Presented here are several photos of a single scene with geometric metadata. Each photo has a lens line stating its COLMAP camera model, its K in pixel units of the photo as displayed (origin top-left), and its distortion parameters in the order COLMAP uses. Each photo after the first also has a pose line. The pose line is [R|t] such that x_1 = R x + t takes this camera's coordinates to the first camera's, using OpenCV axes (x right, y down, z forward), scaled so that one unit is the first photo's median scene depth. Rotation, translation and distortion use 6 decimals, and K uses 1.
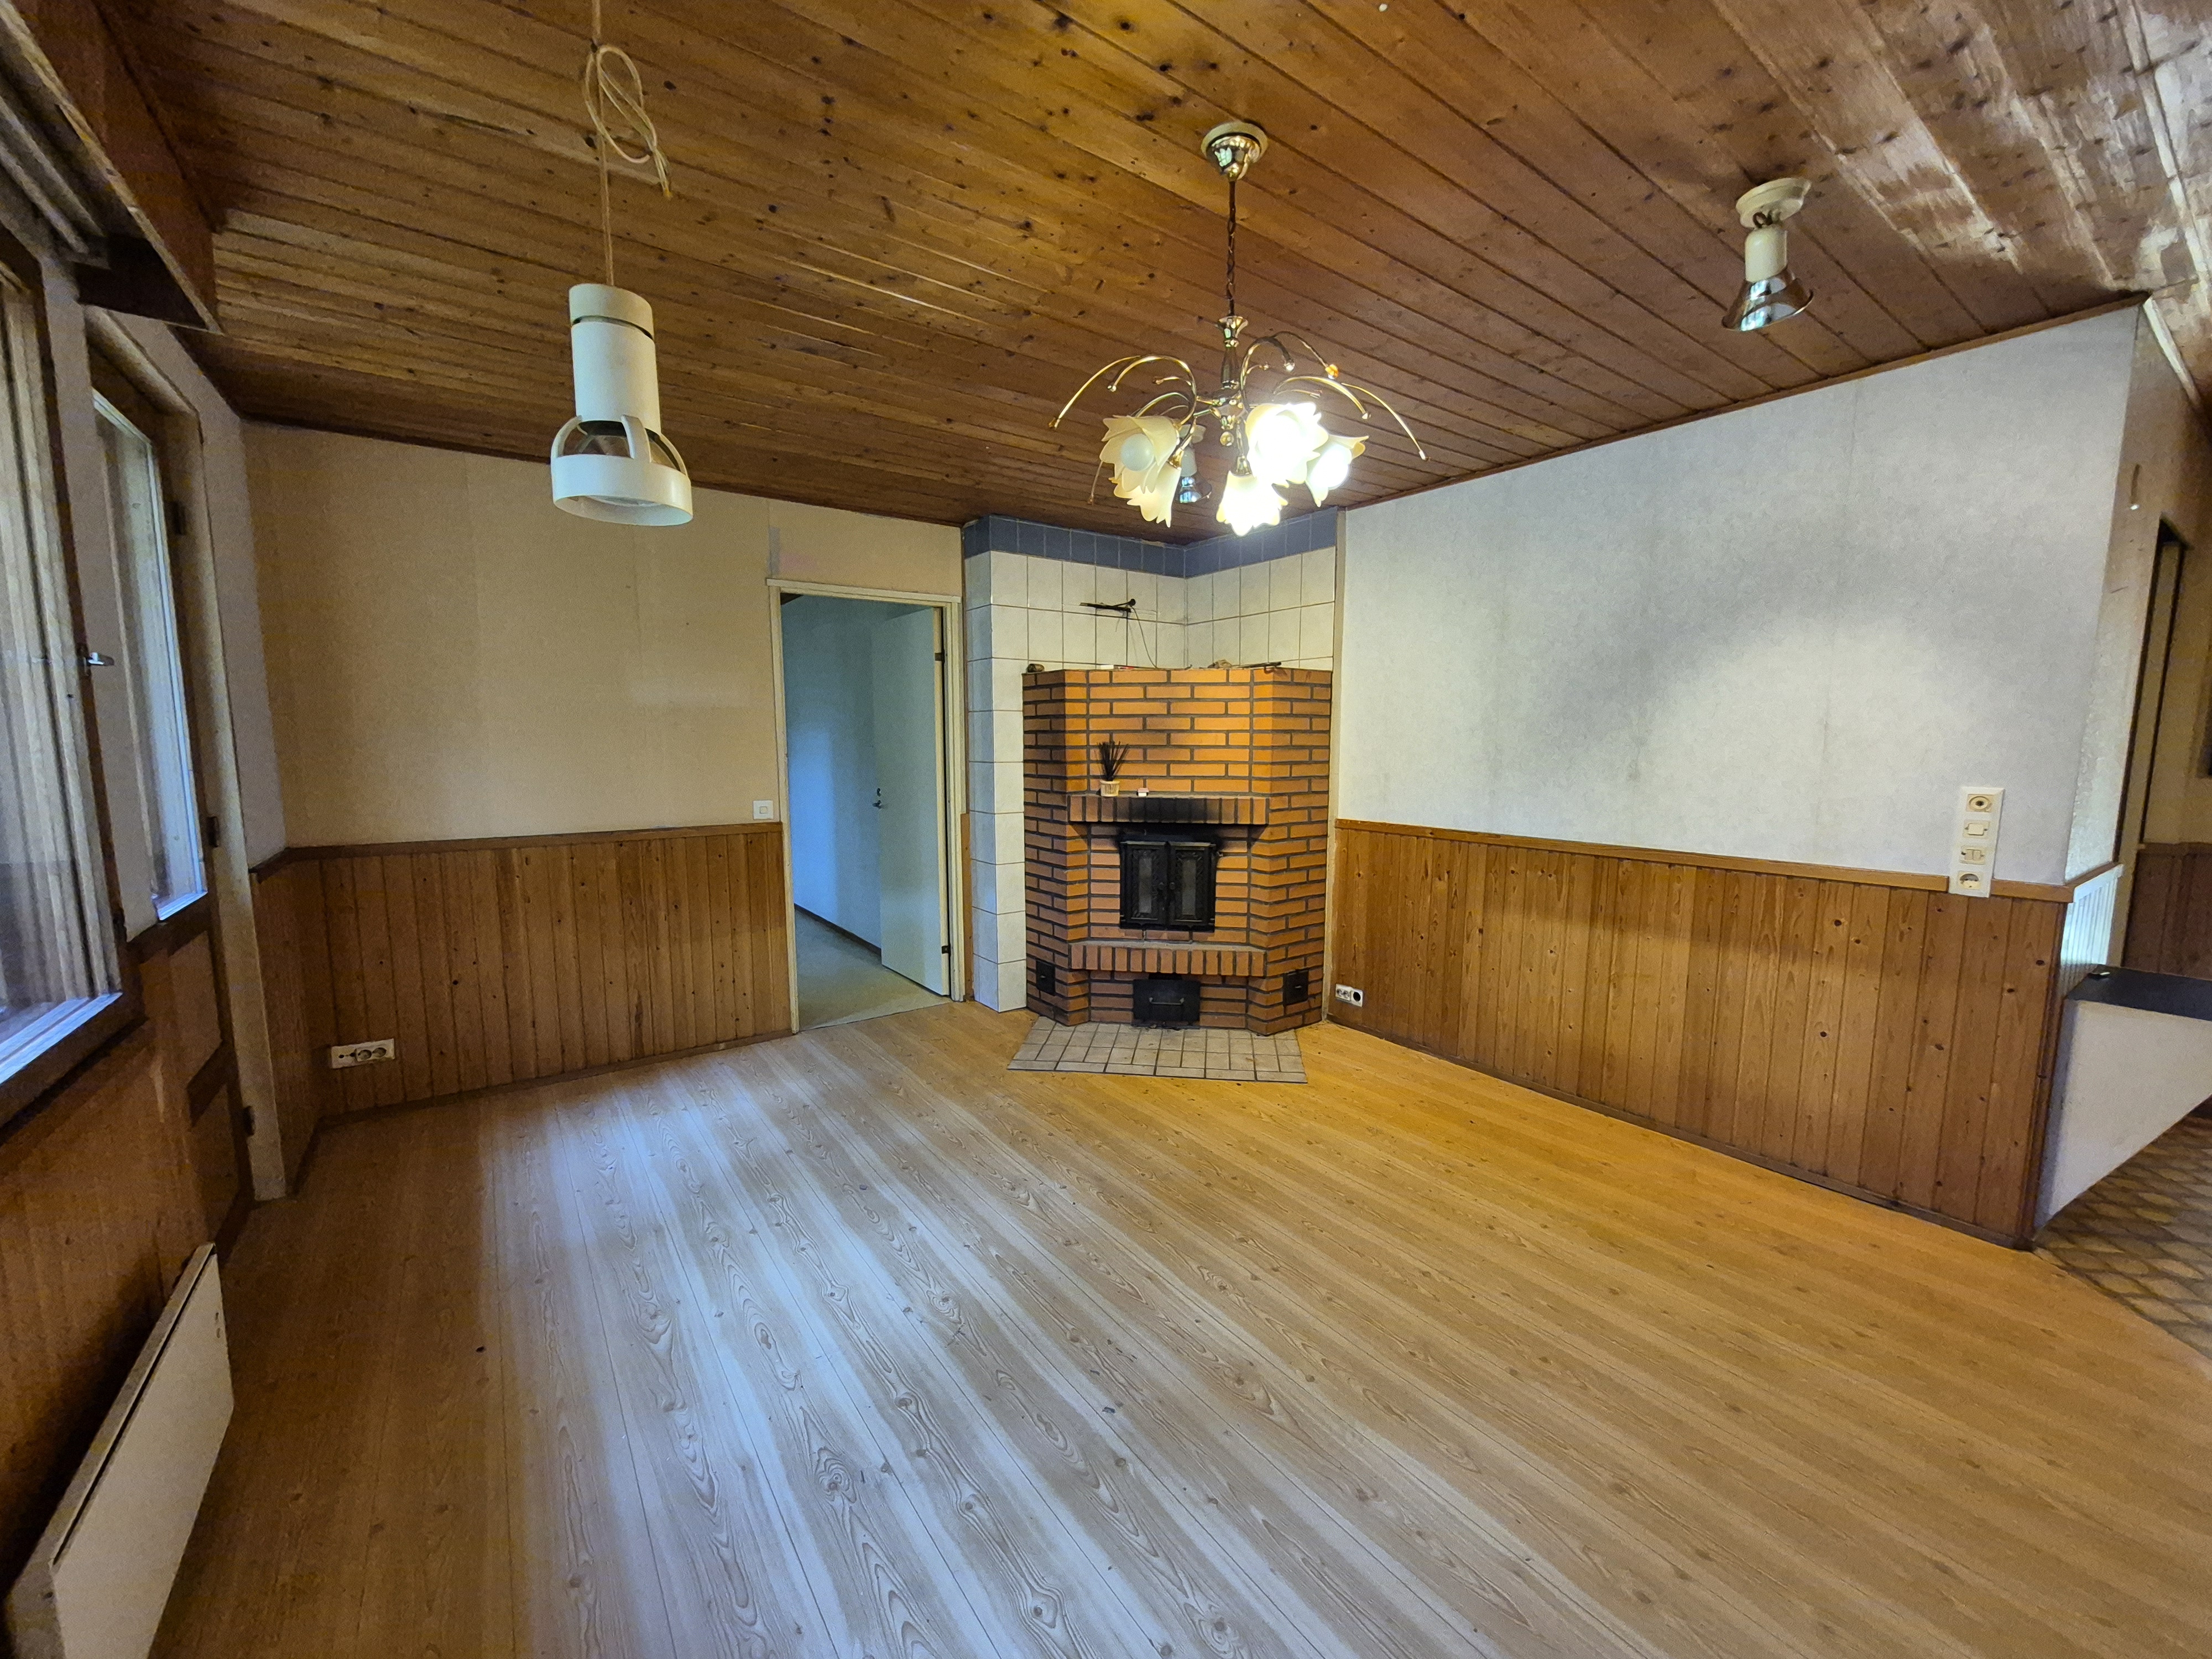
lens RADIAL K [[867.8, 0, 1110.8], [0, 867.8, 840.5], [0, 0, 1]] dist [0.000644, -0.000152]
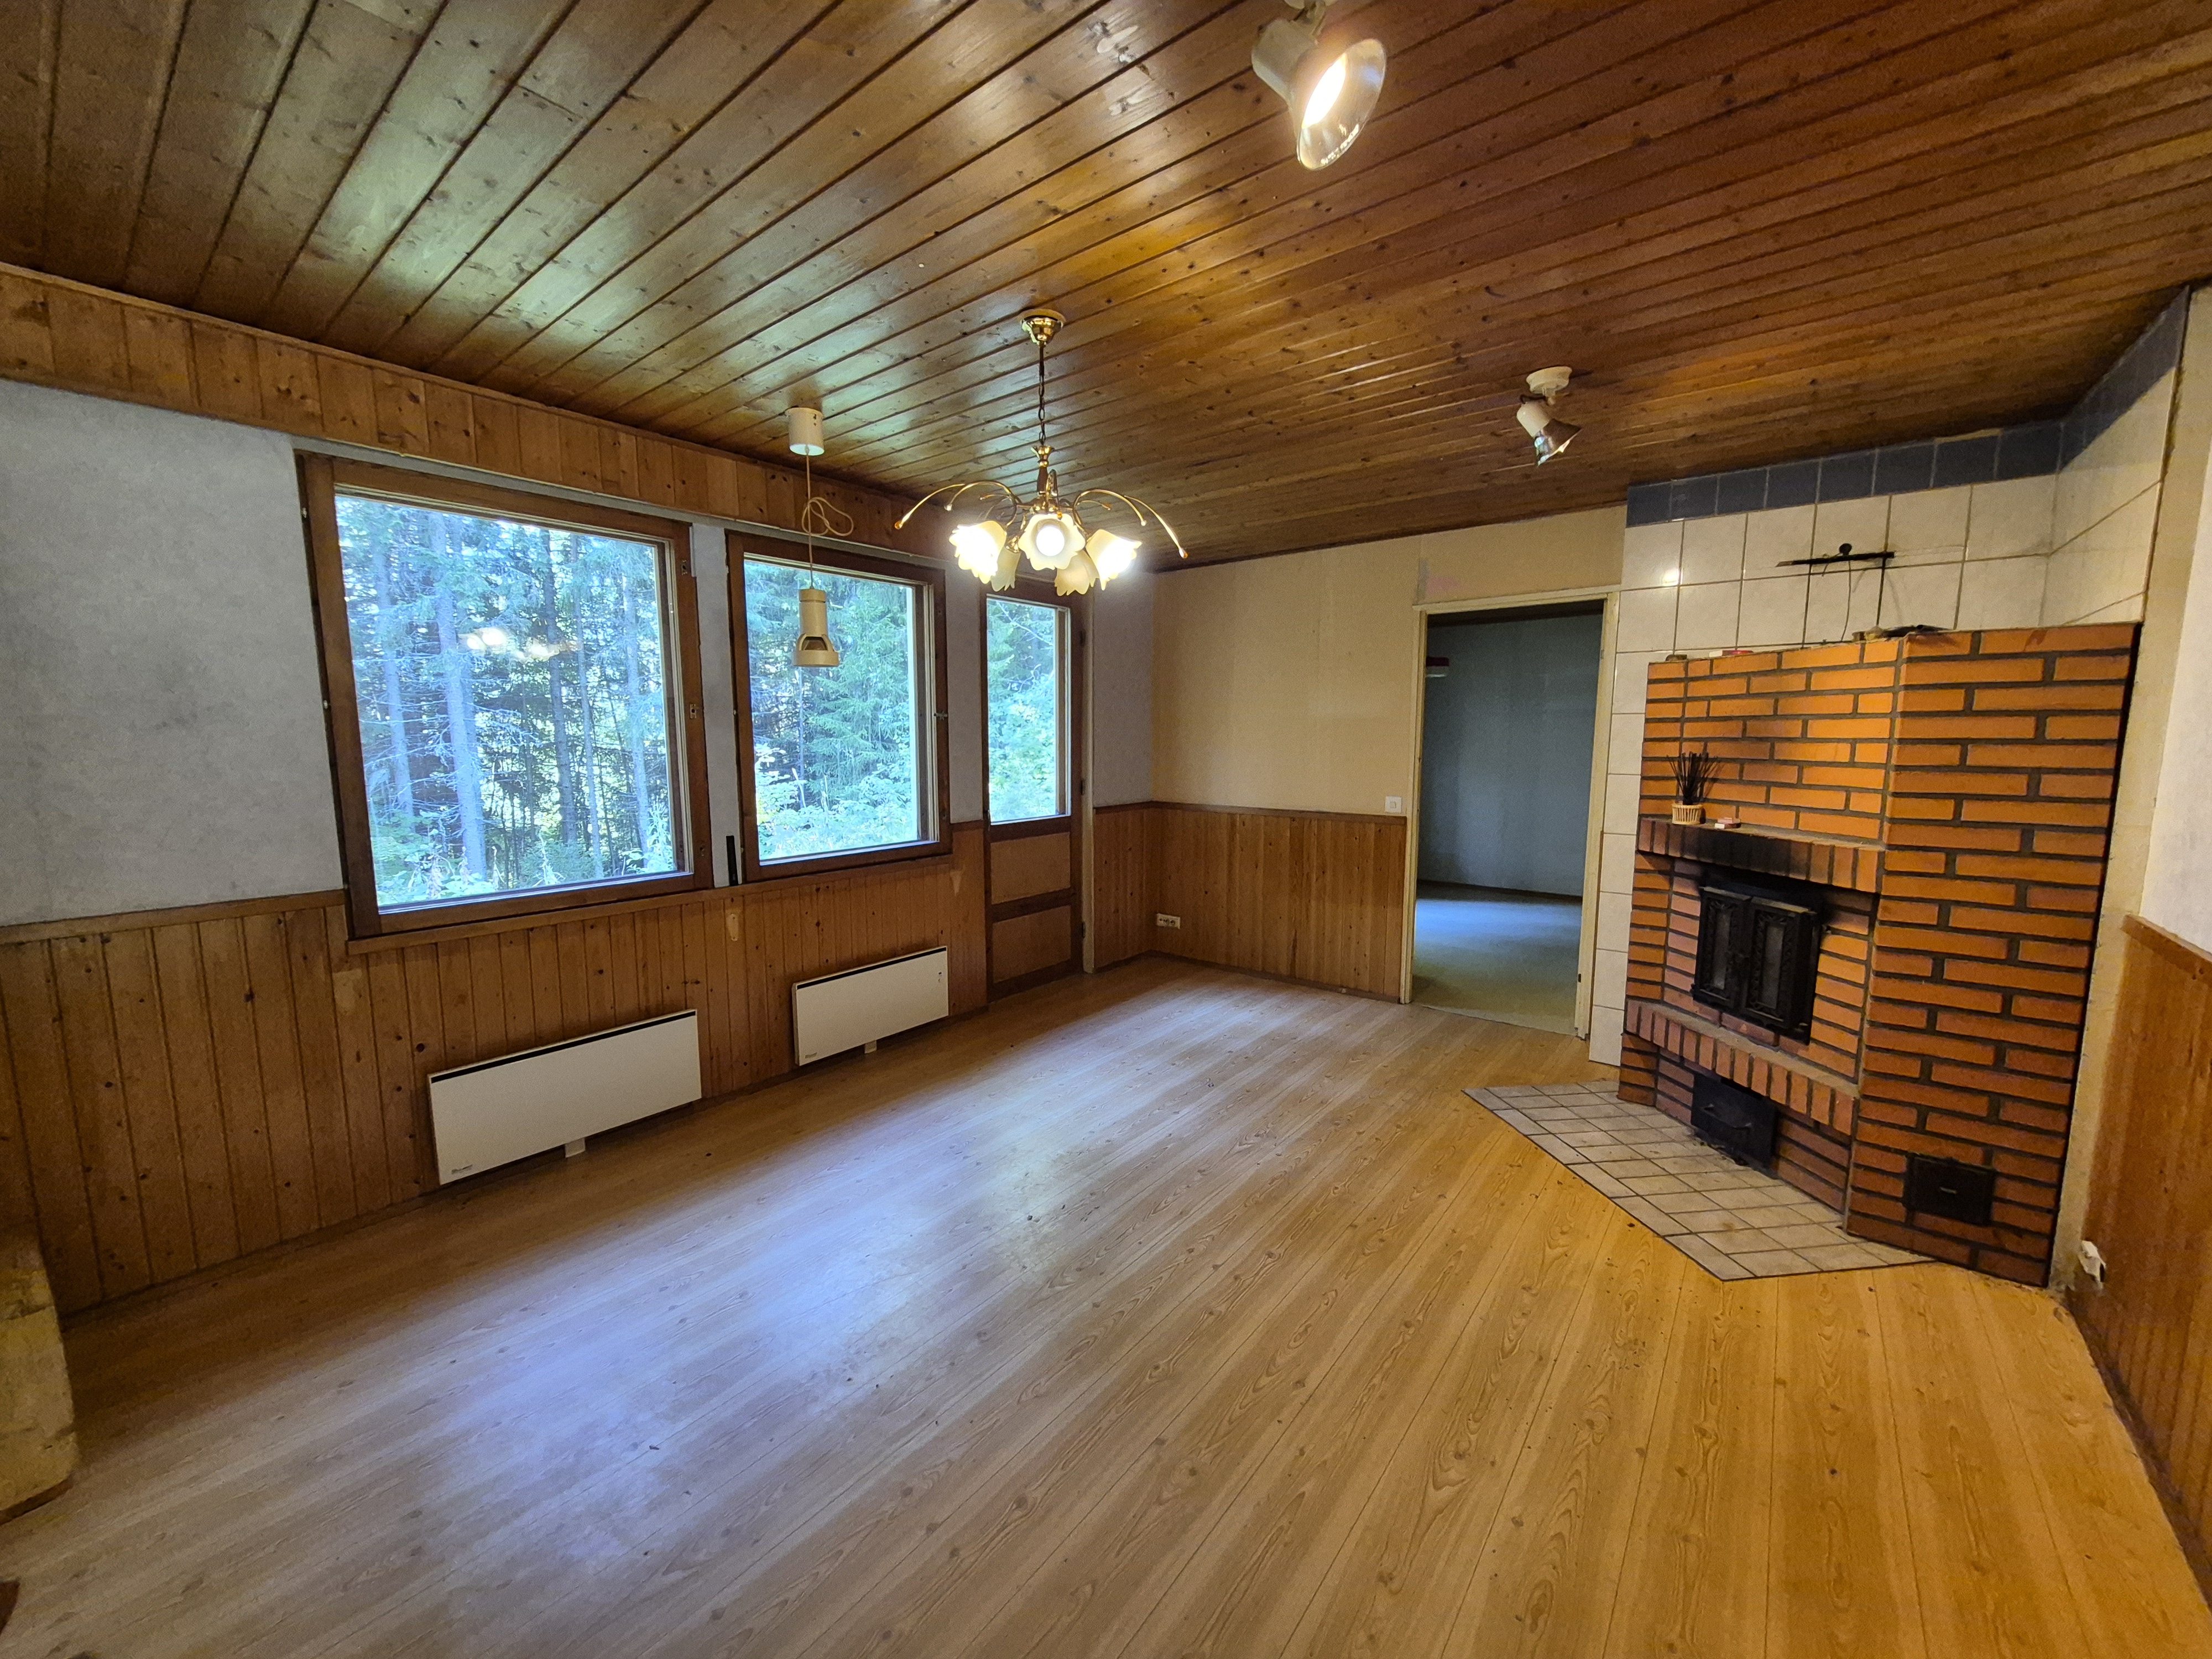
lens RADIAL K [[867.8, 0, 1110.8], [0, 867.8, 840.5], [0, 0, 1]] dist [0.000644, -0.000152]
pose [[0.266243, 0.117684, -0.956695, 0.607870], [-0.113154, 0.989472, 0.090225, -0.049042], [0.957241, 0.084232, 0.276757, 0.307532]]
